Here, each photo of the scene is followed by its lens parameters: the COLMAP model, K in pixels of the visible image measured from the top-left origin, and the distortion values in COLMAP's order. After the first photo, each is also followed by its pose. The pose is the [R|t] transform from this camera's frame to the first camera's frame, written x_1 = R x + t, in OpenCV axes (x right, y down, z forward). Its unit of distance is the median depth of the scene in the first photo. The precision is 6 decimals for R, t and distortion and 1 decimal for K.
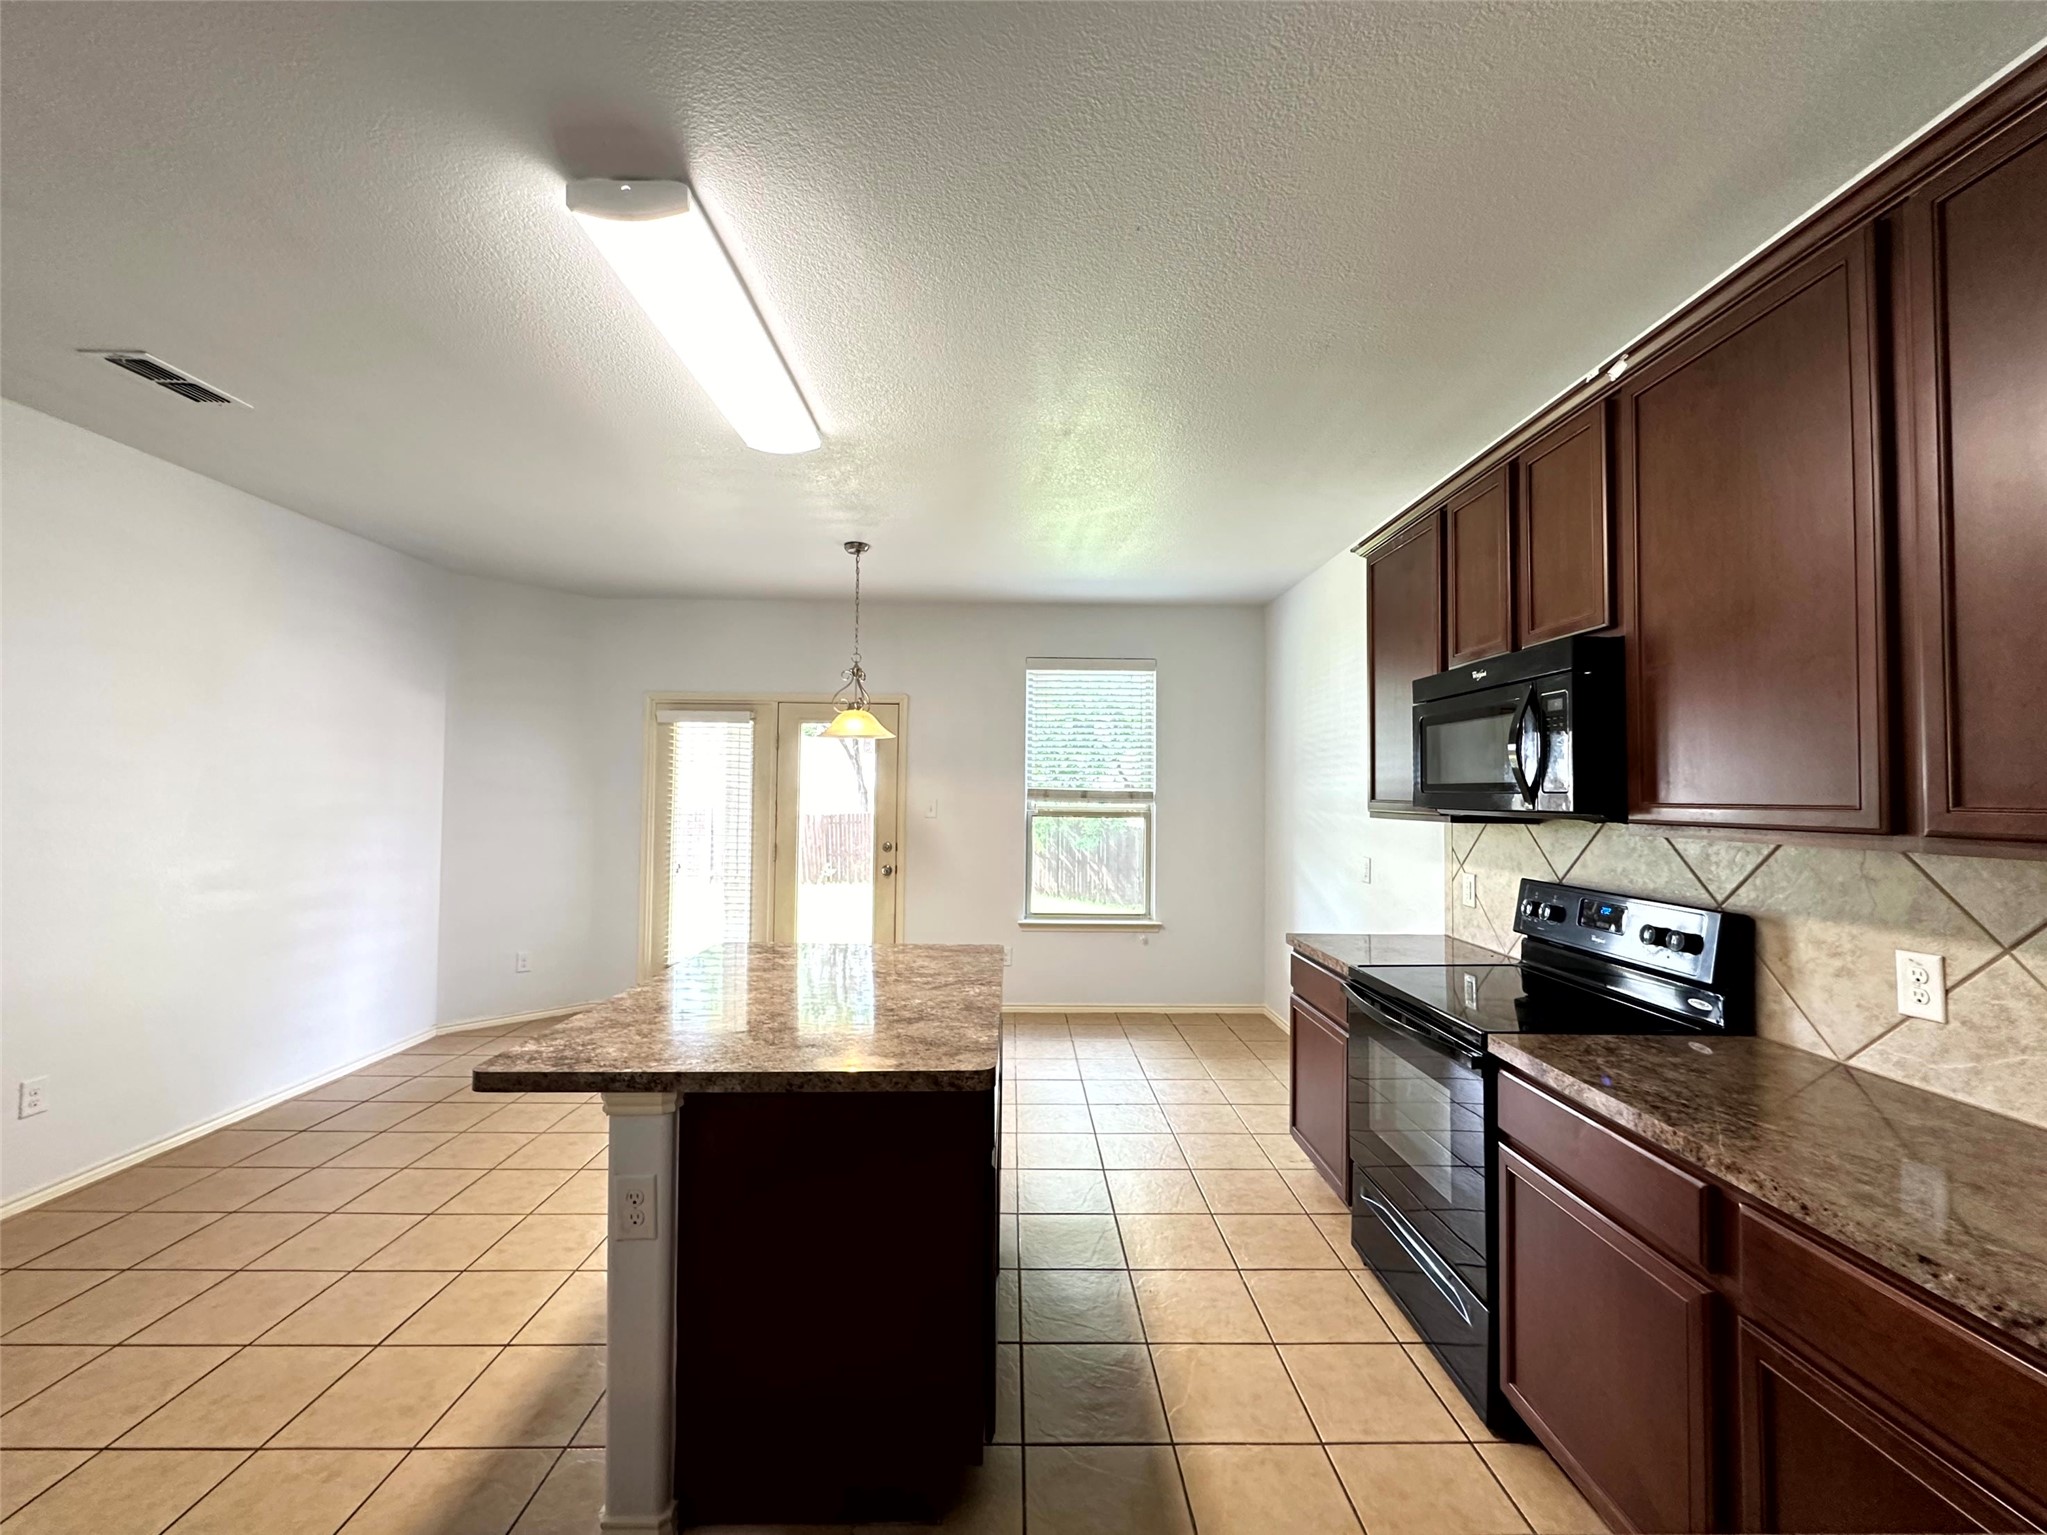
lens RADIAL K [[815.2, 0, 1024.2], [0, 815.2, 763.8], [0, 0, 1]] dist [-0.004133, 0.000657]
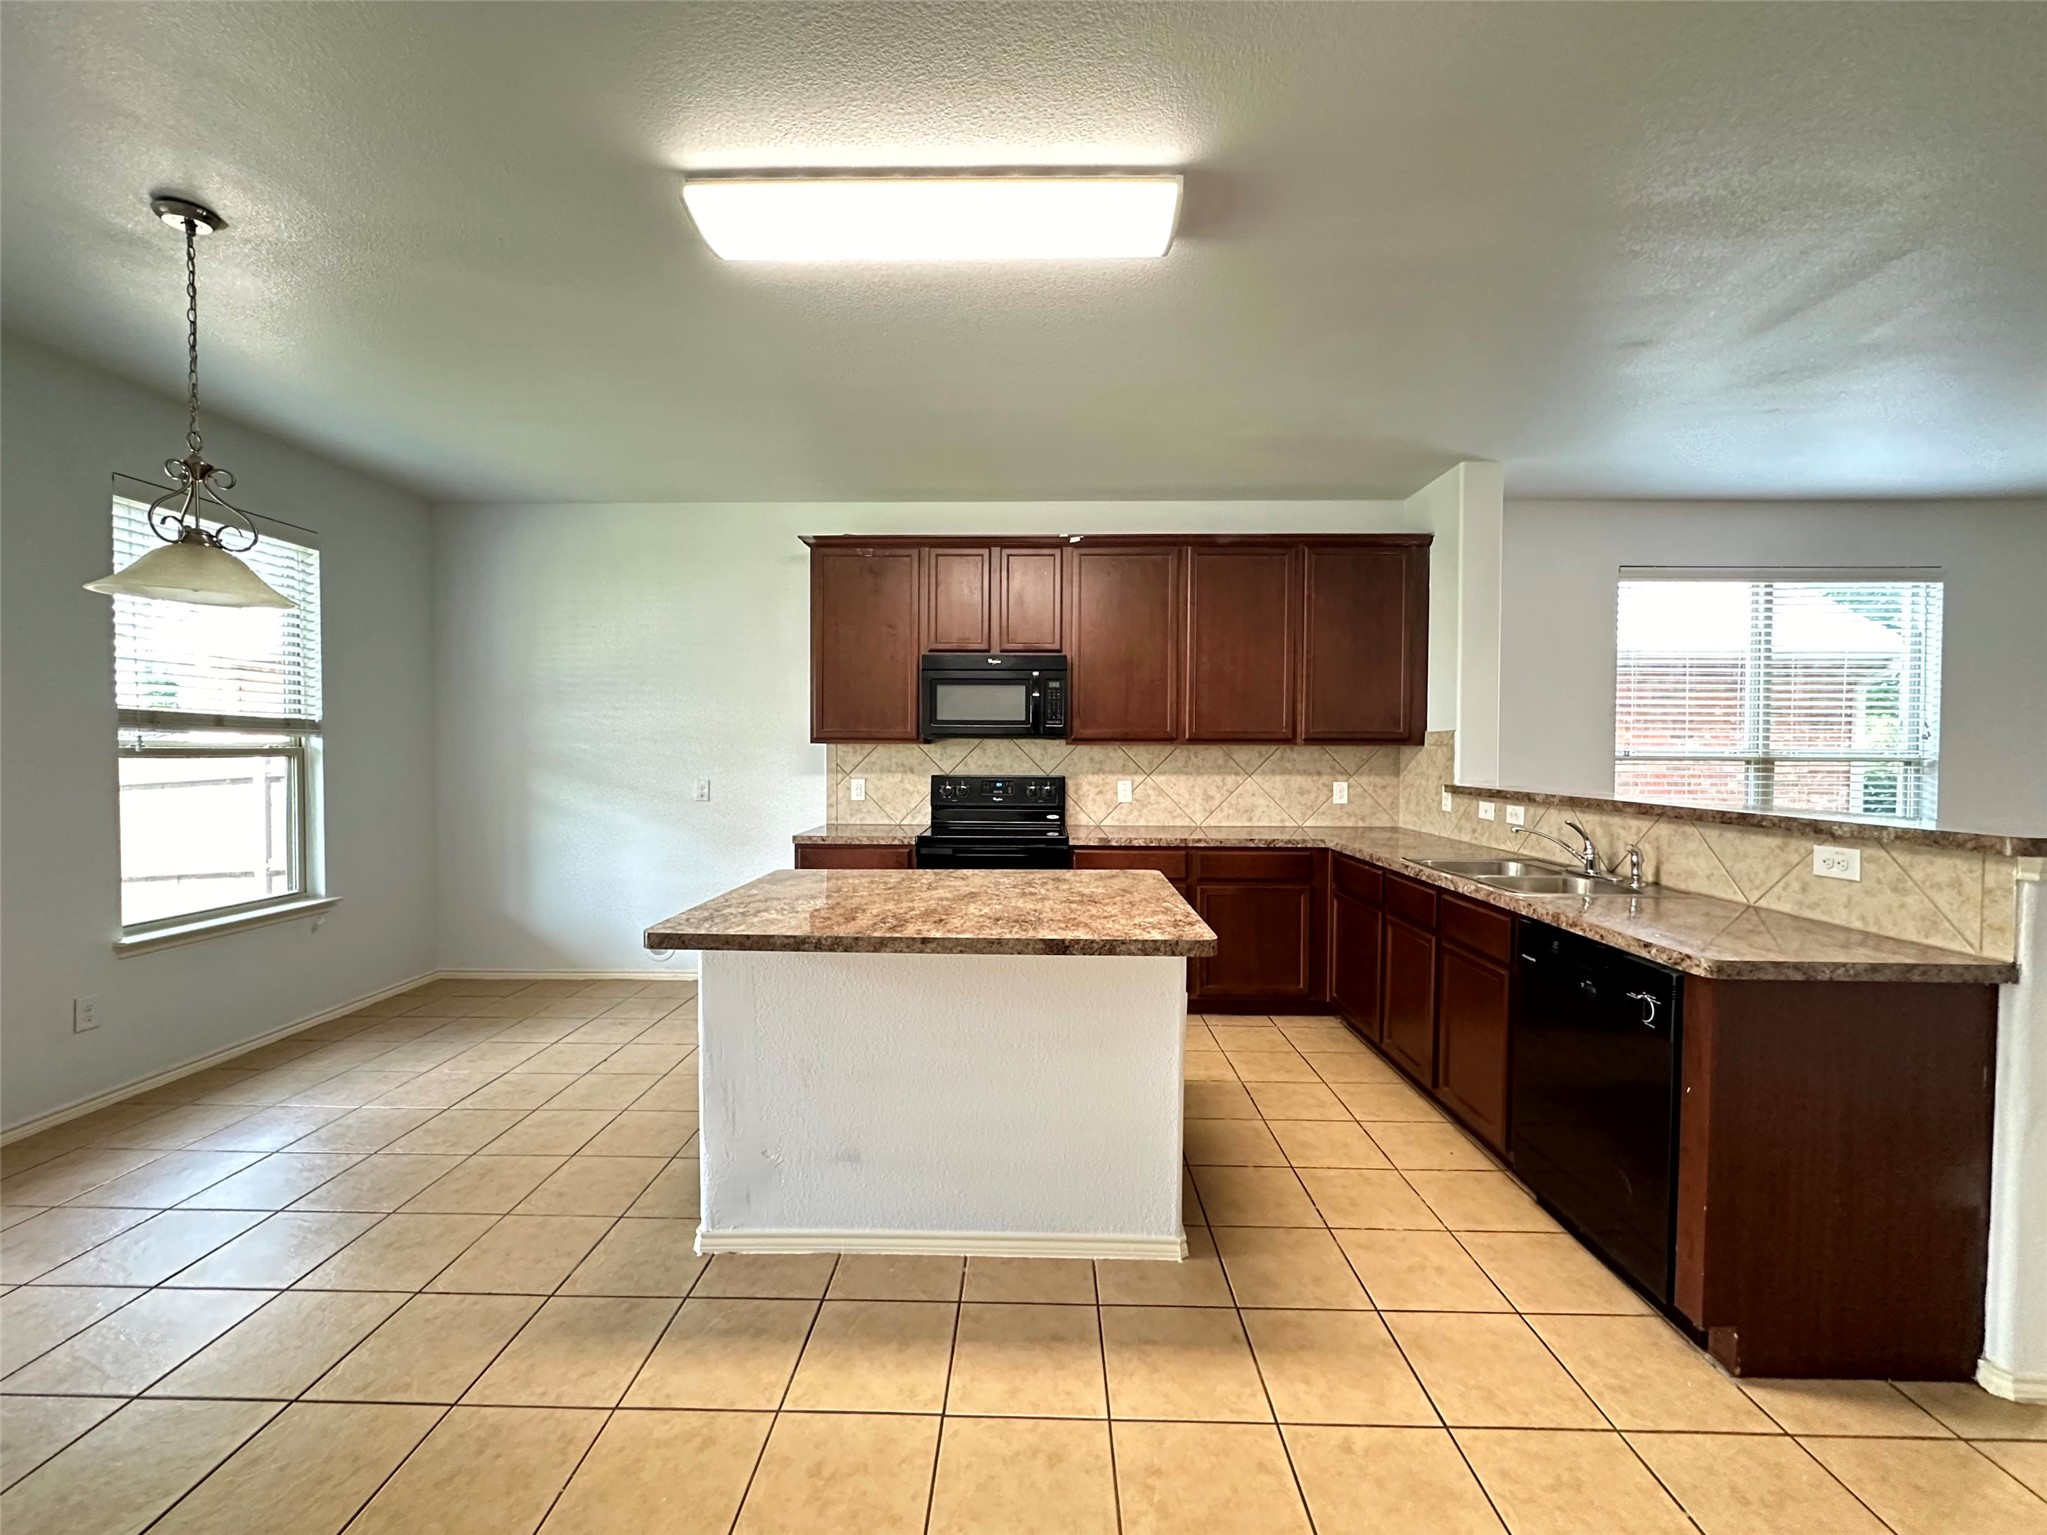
lens RADIAL K [[815.2, 0, 1018.8], [0, 815.2, 763.9], [0, 0, 1]] dist [-0.004133, 0.000657]
pose [[0.038799, -0.029716, 0.998805, -1.107756], [-0.040664, 0.998683, 0.031292, 0.053649], [-0.998419, -0.041829, 0.037539, 0.740797]]
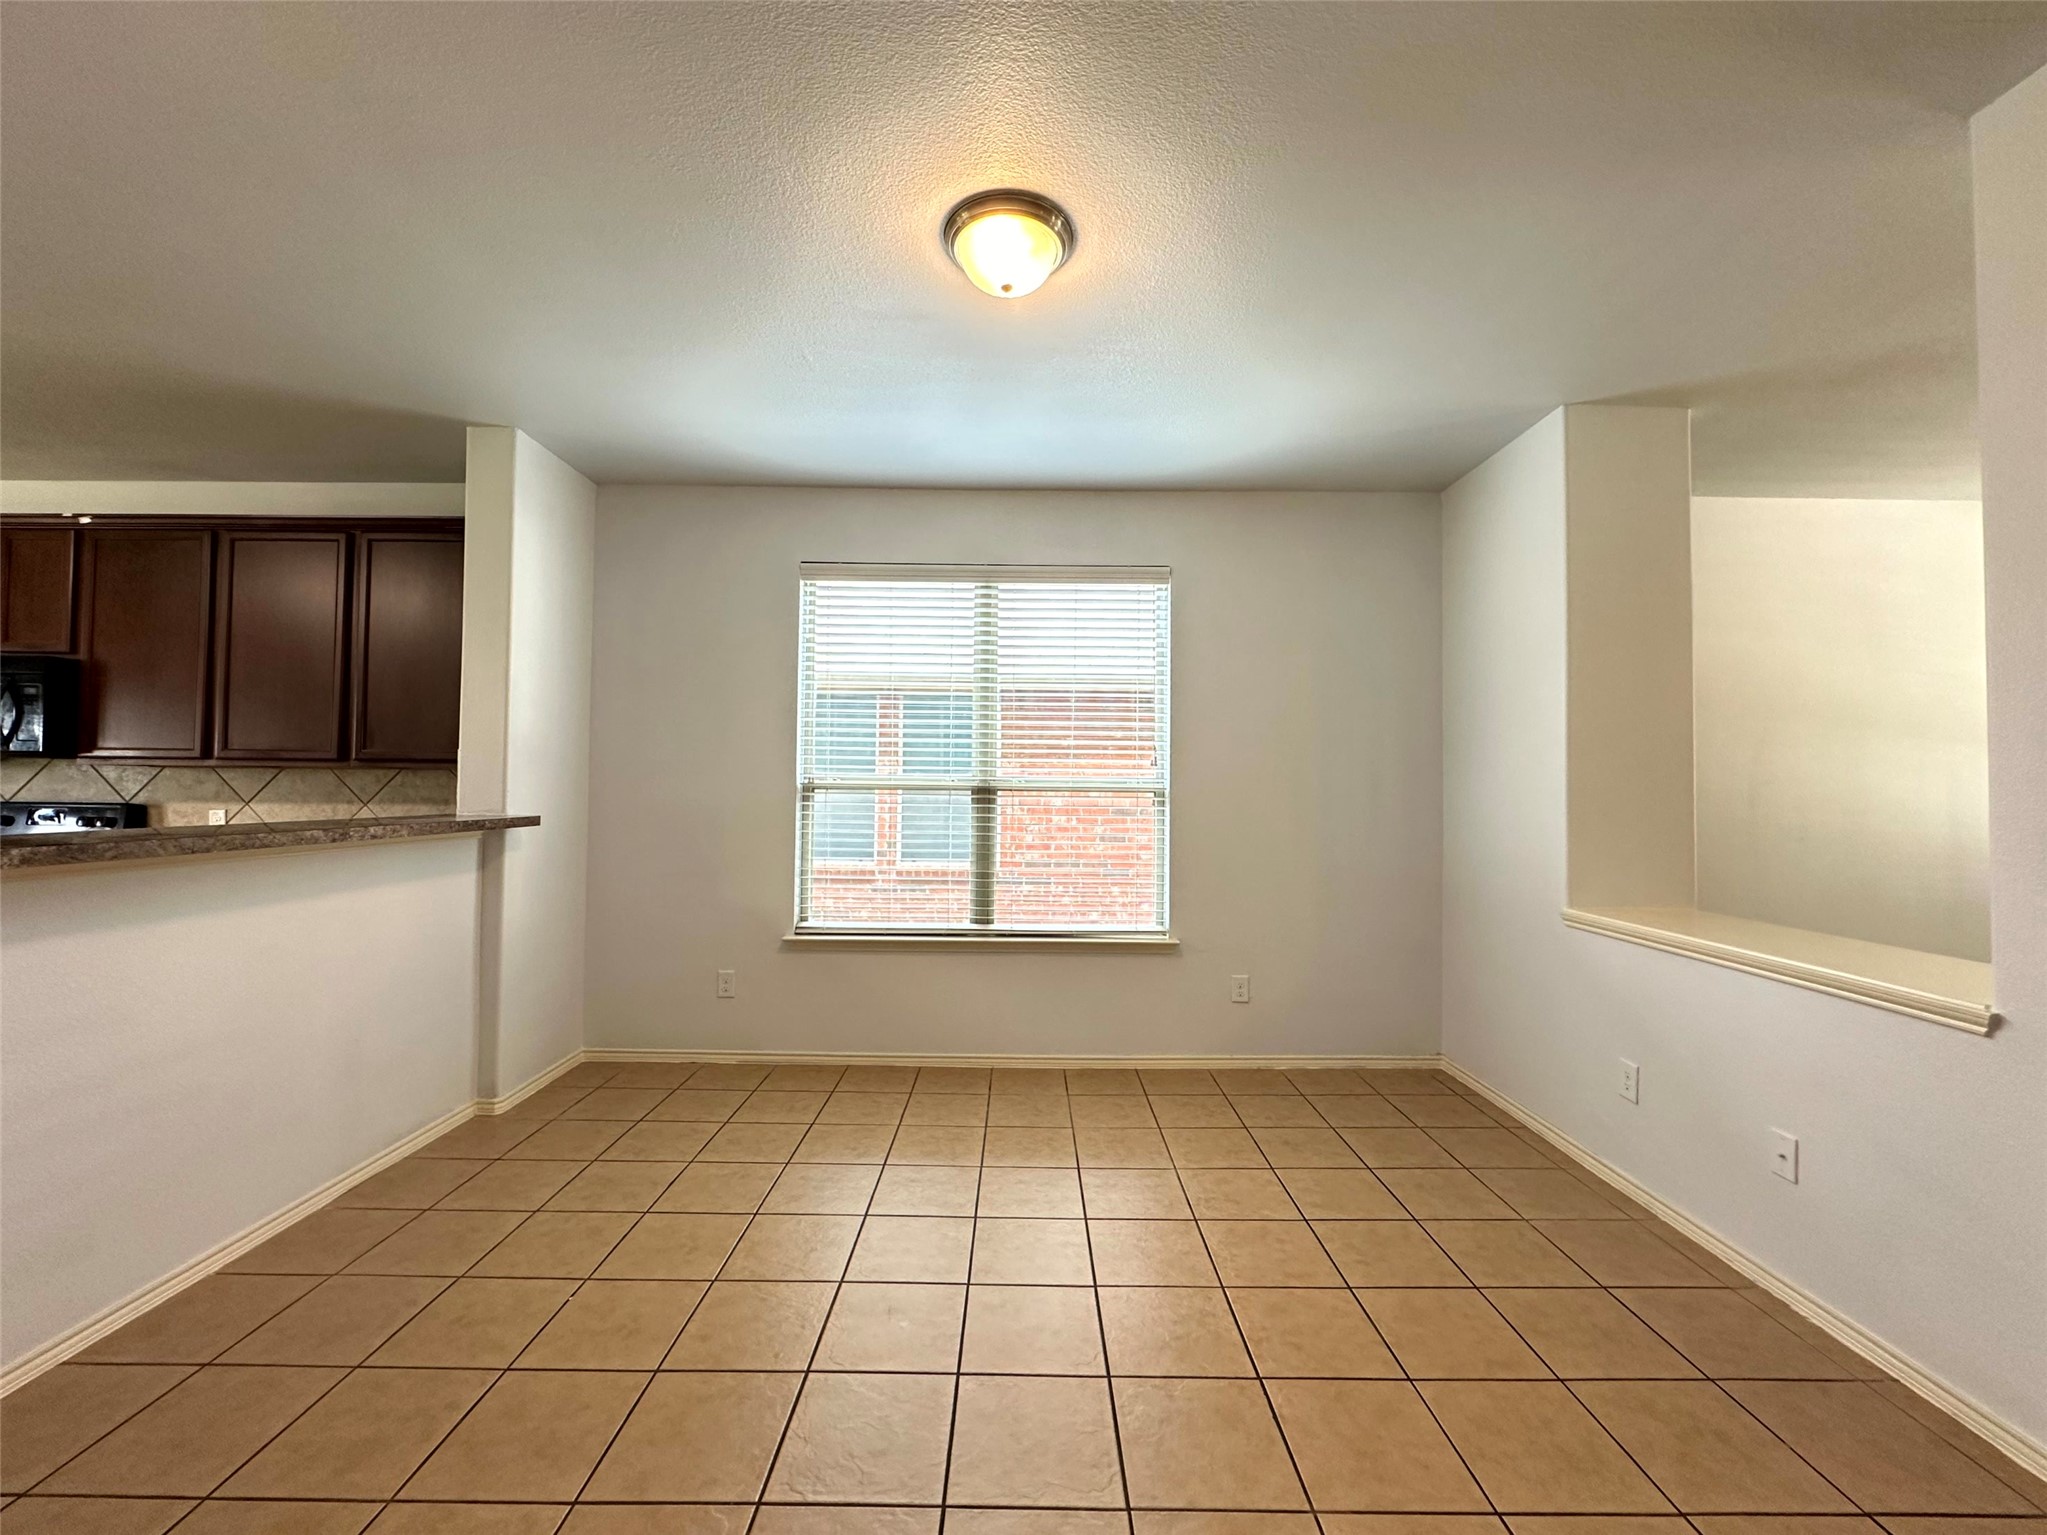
lens RADIAL K [[860.1, 0, 1074.2], [0, 860.1, 772.2], [0, 0, 1]] dist [-0.011062, 0.000314]
pose [[0.000000, 0.004599, 0.999989, -0.884114], [-0.047608, 0.998856, -0.004593, 0.002337], [-0.998866, -0.047608, 0.000219, -0.948598]]
